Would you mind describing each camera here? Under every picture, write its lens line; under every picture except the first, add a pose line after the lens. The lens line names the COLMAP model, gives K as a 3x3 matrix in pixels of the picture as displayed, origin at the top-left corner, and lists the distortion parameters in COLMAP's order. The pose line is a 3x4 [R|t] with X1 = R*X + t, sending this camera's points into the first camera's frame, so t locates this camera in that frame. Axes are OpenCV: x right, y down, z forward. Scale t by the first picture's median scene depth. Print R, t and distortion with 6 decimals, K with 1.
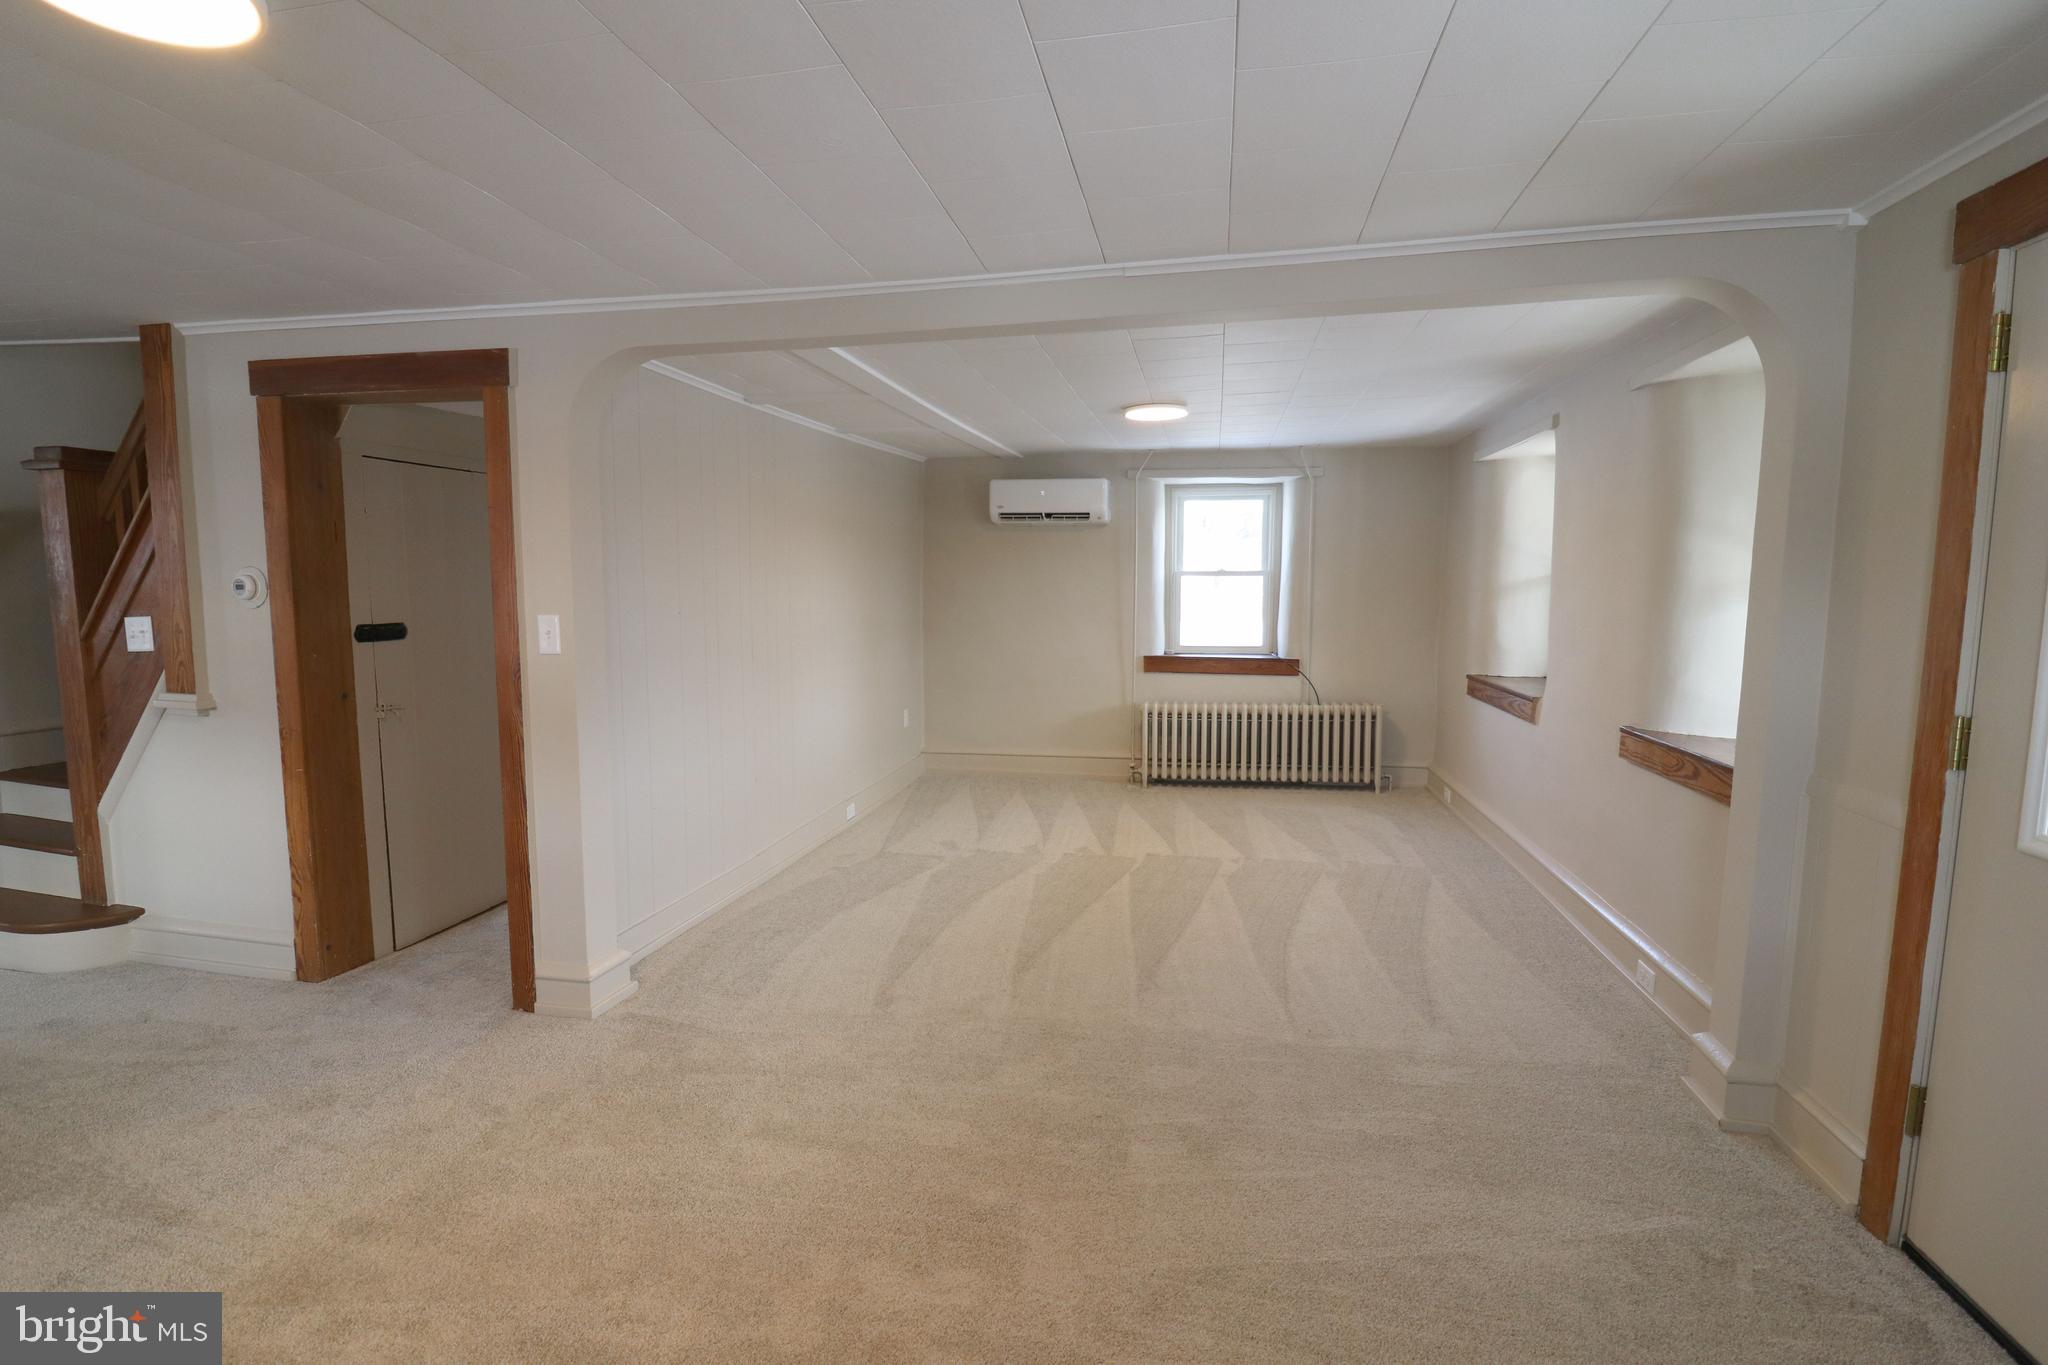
lens RADIAL K [[947.4, 0, 1019.3], [0, 947.4, 684.1], [0, 0, 1]] dist [0.001458, -0.013477]
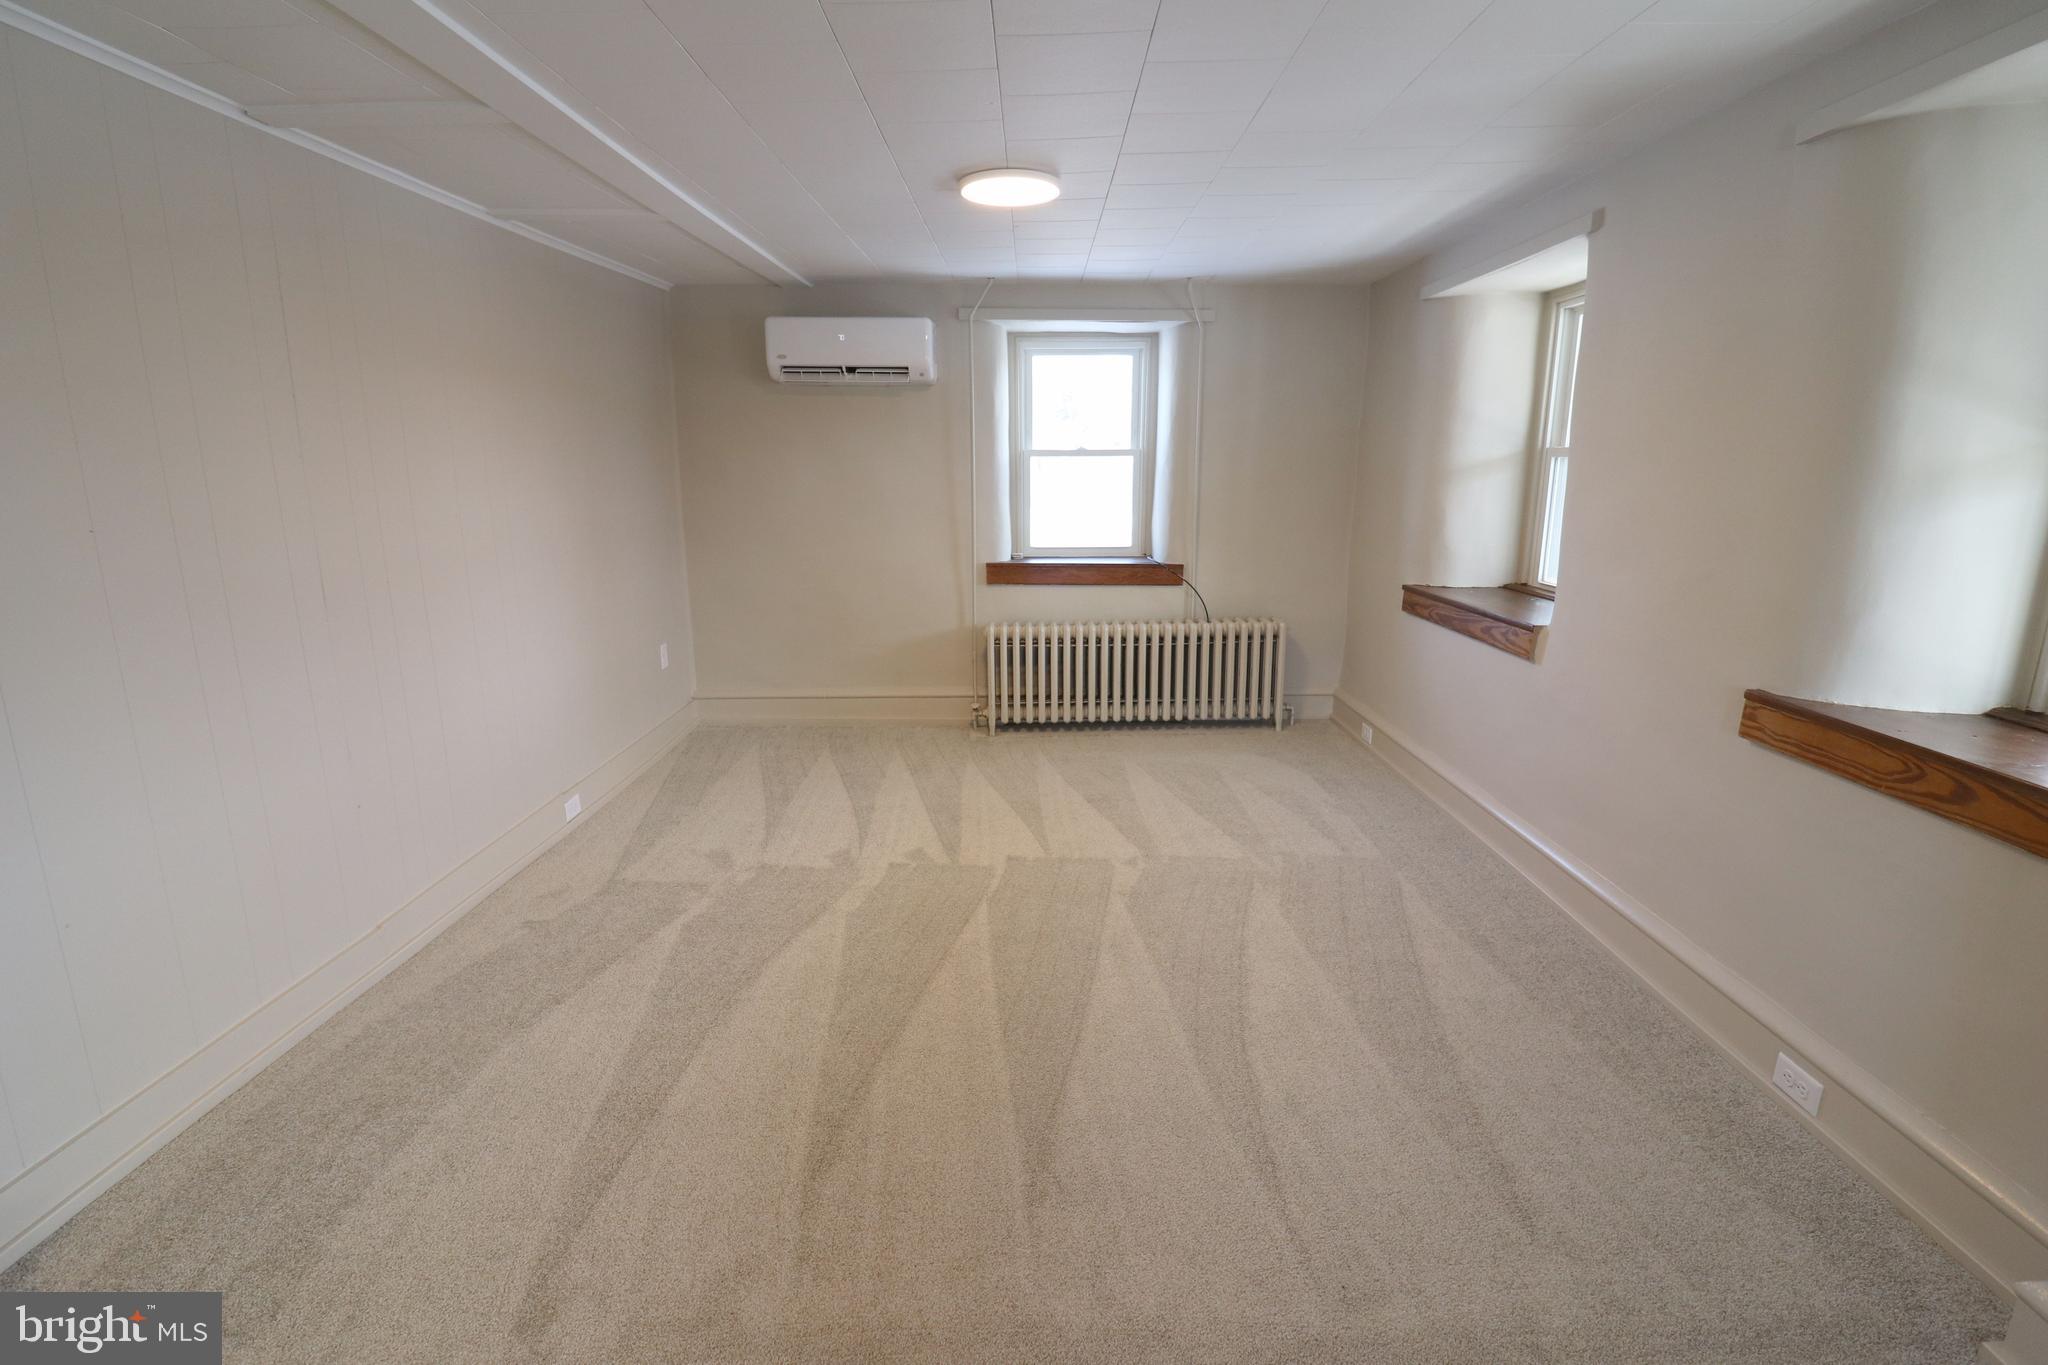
lens RADIAL K [[947.4, 0, 1019.3], [0, 947.4, 684.1], [0, 0, 1]] dist [0.001458, -0.013477]
pose [[0.982697, -0.043572, 0.180023, 0.019600], [0.021707, 0.992331, 0.121688, -0.031021], [-0.183945, -0.115675, 0.976106, 0.293434]]
